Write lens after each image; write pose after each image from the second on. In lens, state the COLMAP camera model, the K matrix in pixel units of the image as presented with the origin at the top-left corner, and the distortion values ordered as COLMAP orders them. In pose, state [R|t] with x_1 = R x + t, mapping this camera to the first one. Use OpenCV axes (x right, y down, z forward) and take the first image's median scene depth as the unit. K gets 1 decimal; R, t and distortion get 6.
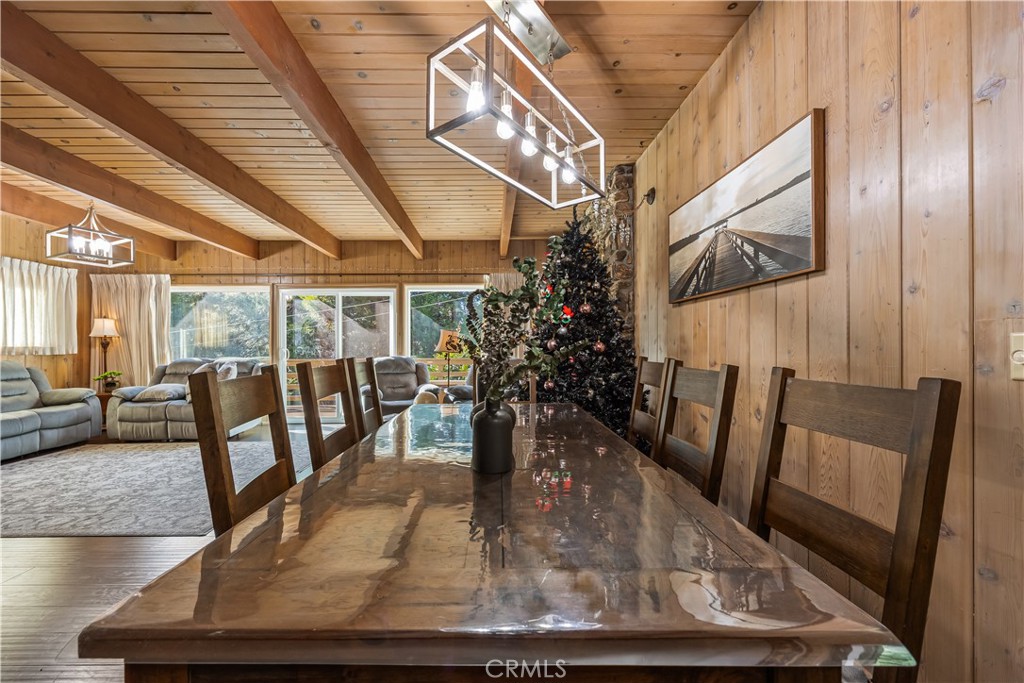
lens RADIAL K [[395.7, 0, 508.6], [0, 395.7, 345.4], [0, 0, 1]] dist [-0.005456, 0.000254]
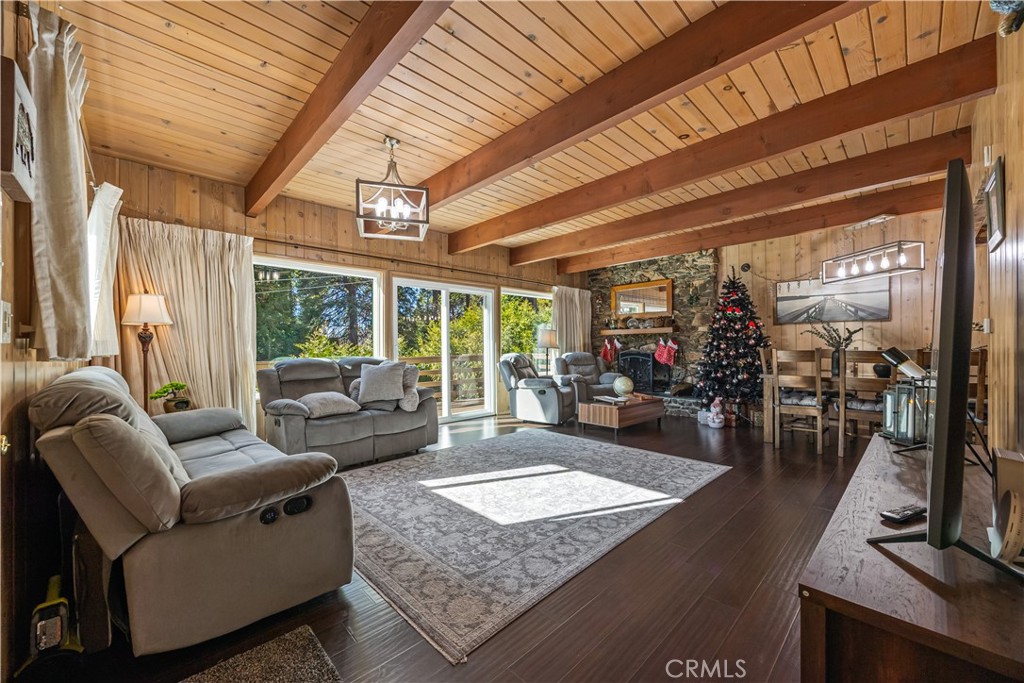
lens RADIAL K [[395.7, 0, 511.8], [0, 395.7, 343.3], [0, 0, 1]] dist [-0.005456, 0.000254]
pose [[0.731641, 0.006261, 0.681661, -0.983628], [-0.000818, 0.999965, -0.008307, 0.009448], [-0.681690, 0.005521, 0.731621, 0.190820]]
